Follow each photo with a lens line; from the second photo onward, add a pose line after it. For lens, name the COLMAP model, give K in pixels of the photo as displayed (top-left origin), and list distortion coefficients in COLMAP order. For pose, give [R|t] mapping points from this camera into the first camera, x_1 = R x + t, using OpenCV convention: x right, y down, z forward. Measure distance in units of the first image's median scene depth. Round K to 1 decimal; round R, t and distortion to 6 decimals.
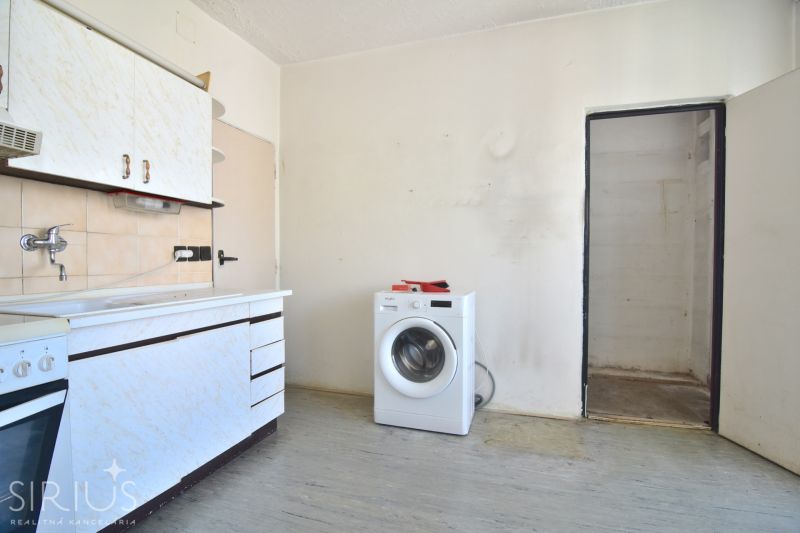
lens RADIAL K [[386.2, 0, 399.2], [0, 386.2, 267.1], [0, 0, 1]] dist [-0.003497, -0.002055]
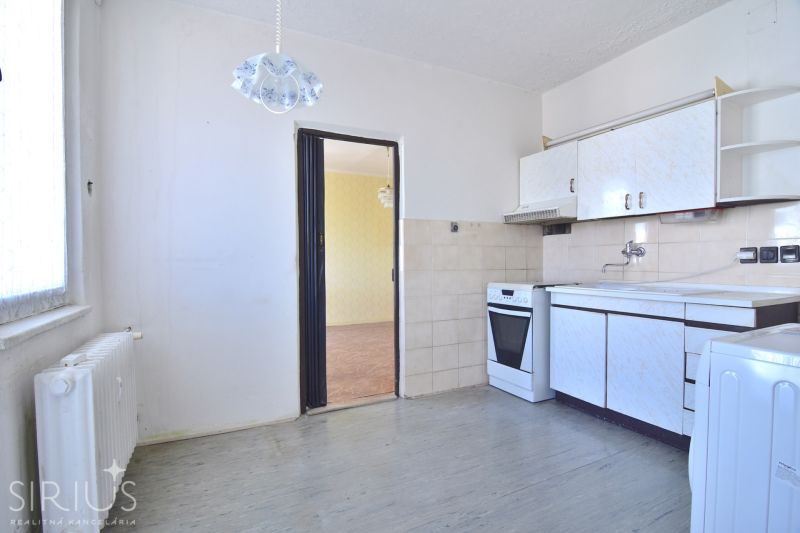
lens RADIAL K [[386.2, 0, 399.7], [0, 386.2, 266.8], [0, 0, 1]] dist [-0.003497, -0.002055]
pose [[-0.711856, 0.009344, -0.702264, 0.911740], [-0.011046, 0.999639, 0.024498, -0.023503], [0.702239, 0.025196, -0.711495, 1.277013]]
